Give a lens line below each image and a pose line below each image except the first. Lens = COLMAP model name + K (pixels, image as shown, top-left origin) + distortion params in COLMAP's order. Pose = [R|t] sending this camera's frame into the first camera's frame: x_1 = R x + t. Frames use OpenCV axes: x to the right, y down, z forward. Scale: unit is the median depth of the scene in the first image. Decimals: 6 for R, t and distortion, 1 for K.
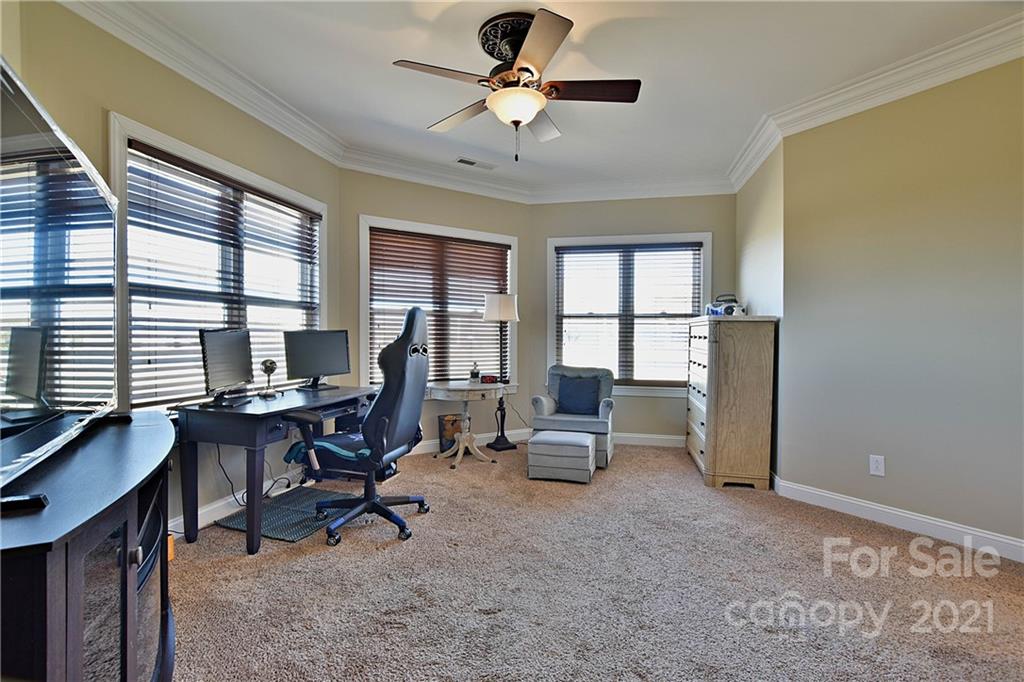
lens RADIAL K [[464.9, 0, 515.5], [0, 464.9, 346.1], [0, 0, 1]] dist [-0.039760, 0.008702]
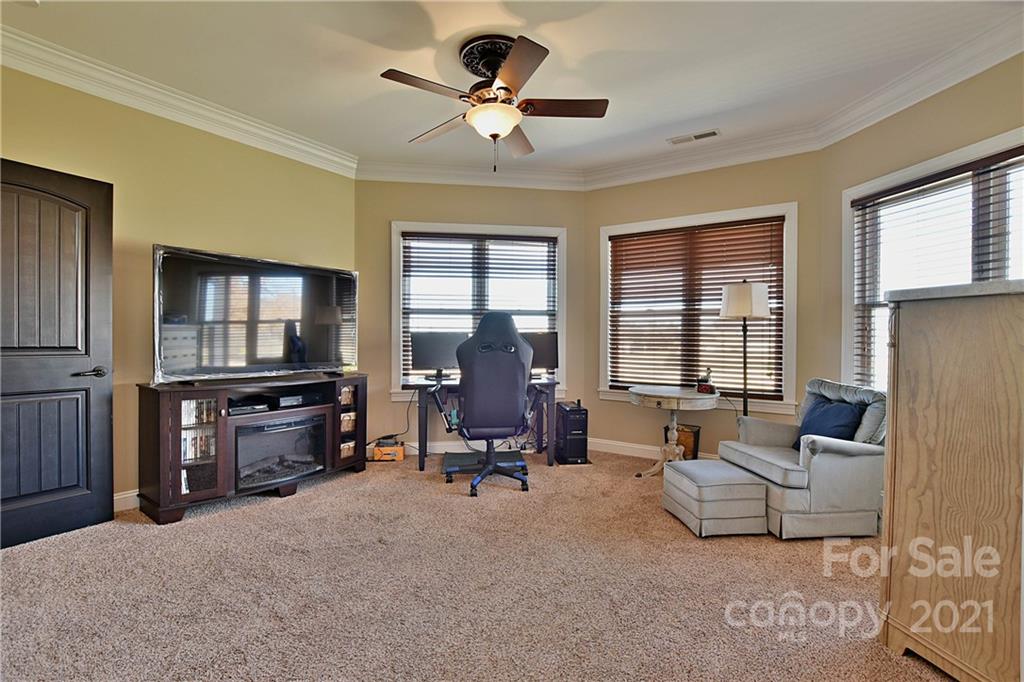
lens RADIAL K [[464.9, 0, 515.5], [0, 464.9, 346.1], [0, 0, 1]] dist [-0.039760, 0.008702]
pose [[0.385140, 0.012909, -0.922768, 0.632913], [-0.019584, 0.999791, 0.005813, -0.003212], [0.922650, 0.015832, 0.385313, 0.399965]]
